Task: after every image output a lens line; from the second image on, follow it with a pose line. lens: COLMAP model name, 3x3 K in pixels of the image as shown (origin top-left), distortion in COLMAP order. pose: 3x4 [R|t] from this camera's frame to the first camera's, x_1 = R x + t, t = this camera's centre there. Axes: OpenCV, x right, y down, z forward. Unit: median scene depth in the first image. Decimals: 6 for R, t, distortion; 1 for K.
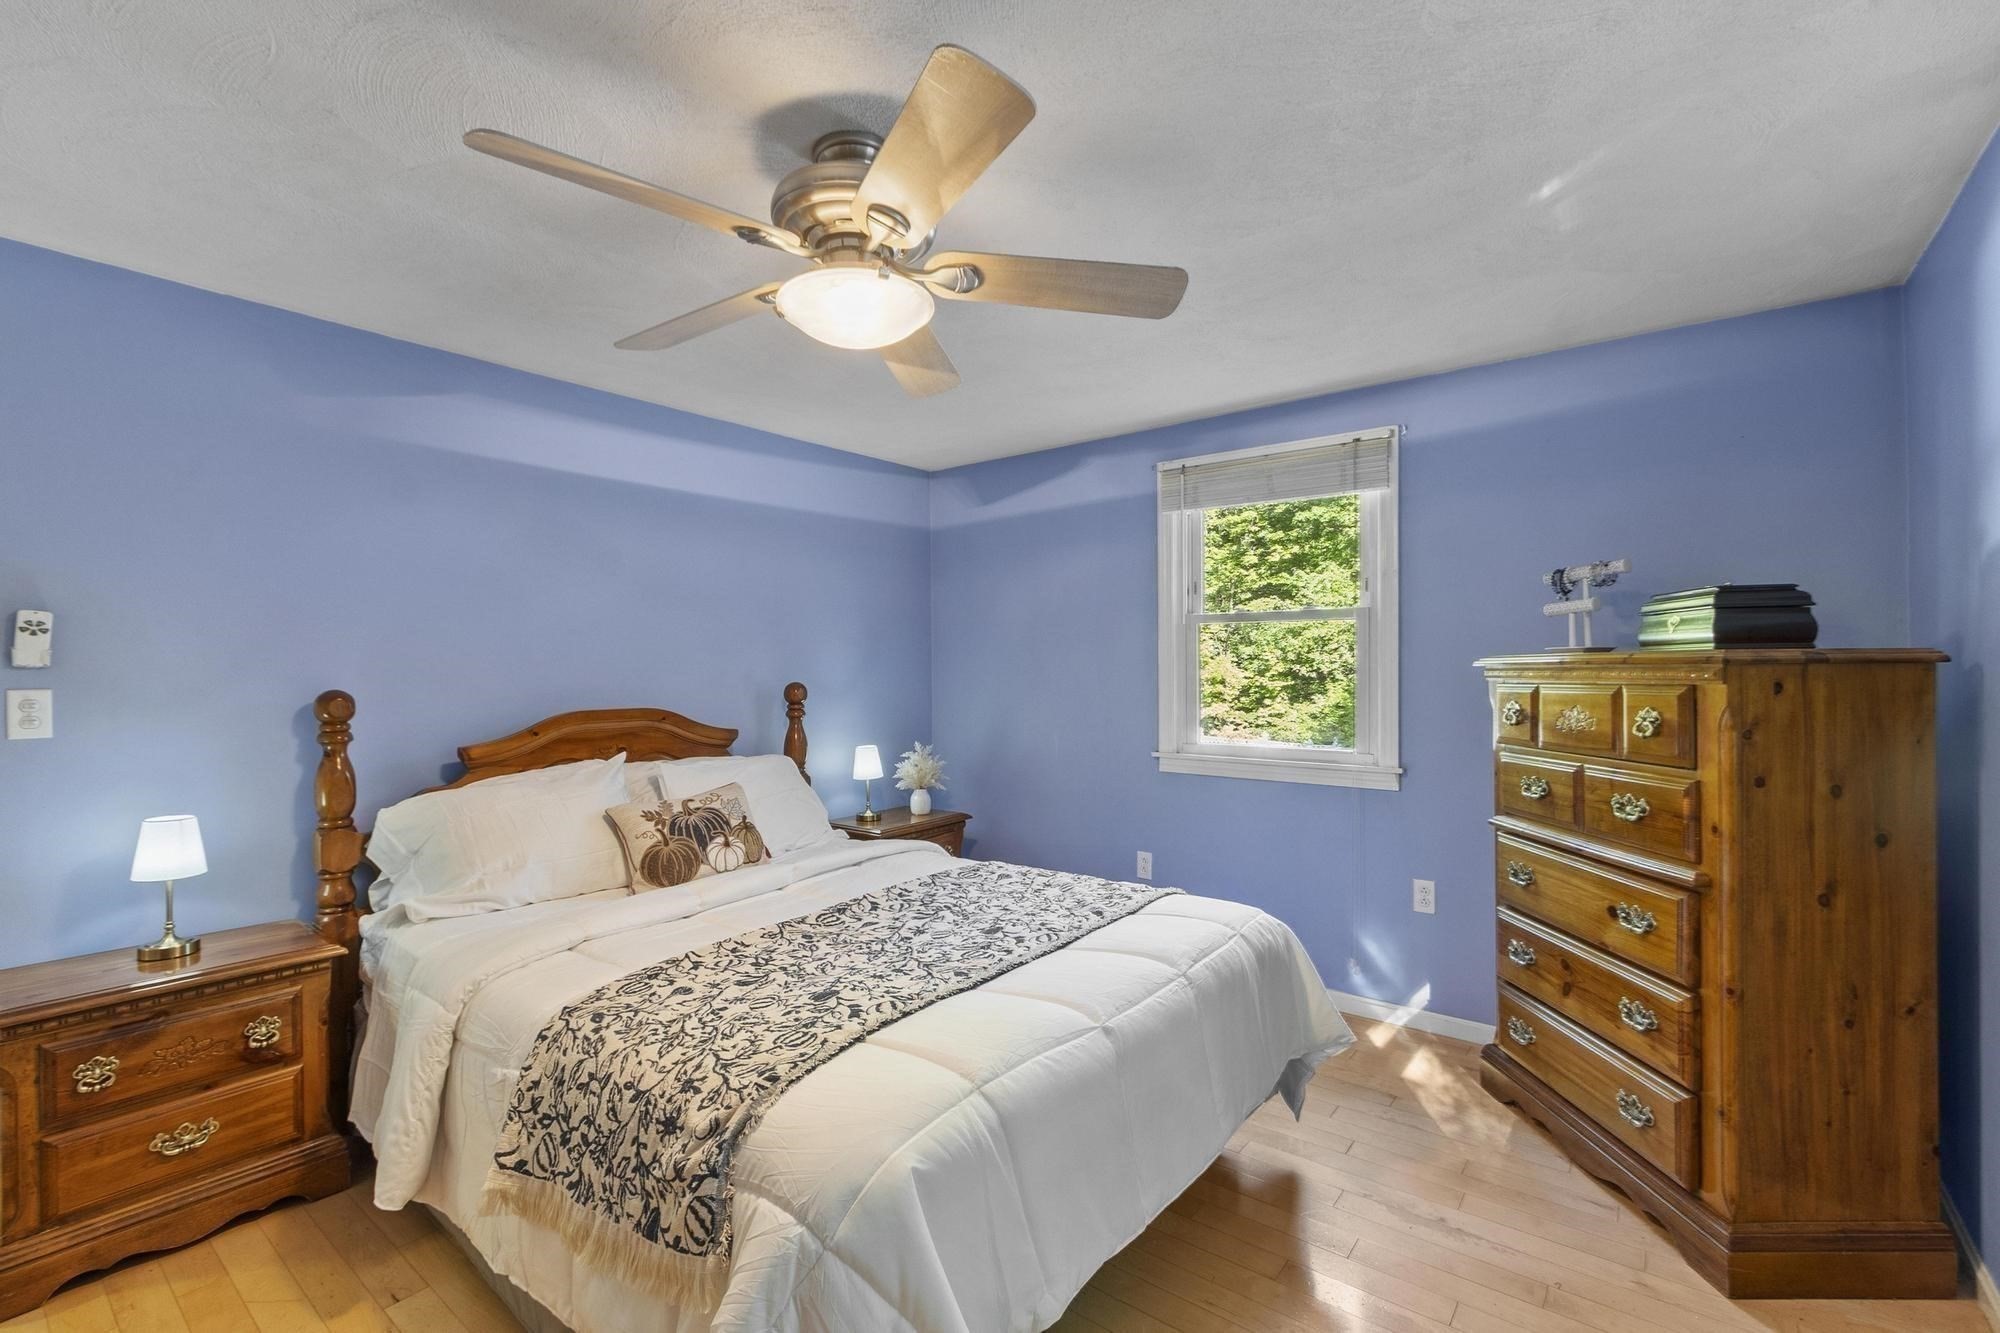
lens RADIAL K [[886.1, 0, 1011.3], [0, 886.1, 671.4], [0, 0, 1]] dist [-0.001368, -0.001319]
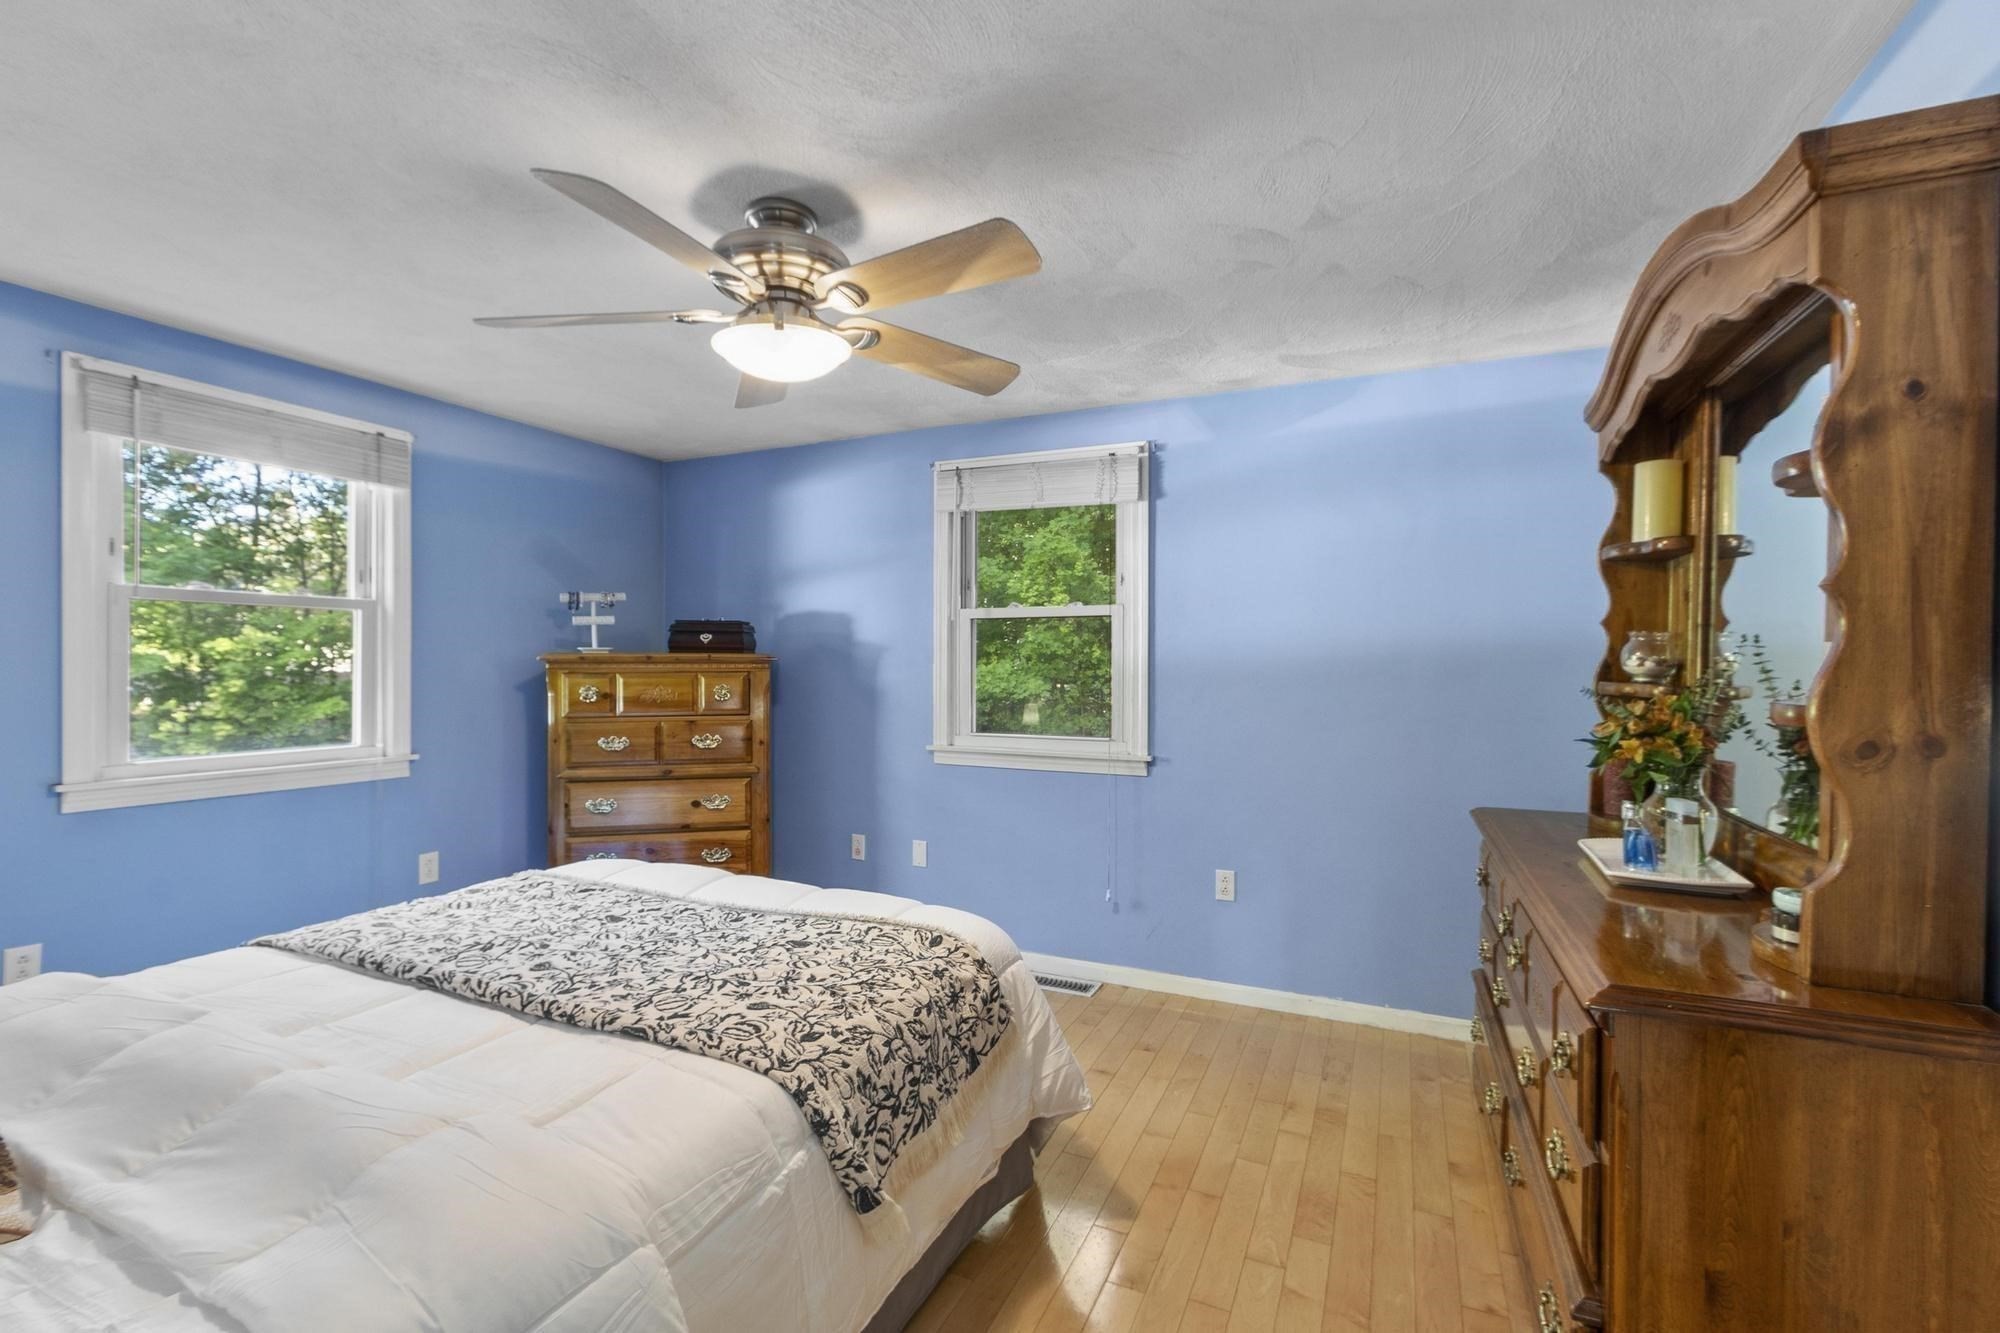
lens RADIAL K [[886.1, 0, 1005.9], [0, 886.1, 669.2], [0, 0, 1]] dist [-0.001368, -0.001319]
pose [[-0.238351, -0.002820, 0.971175, -1.424548], [-0.001955, 0.999995, 0.002424, 0.003313], [-0.971177, -0.001321, -0.238355, 1.030419]]
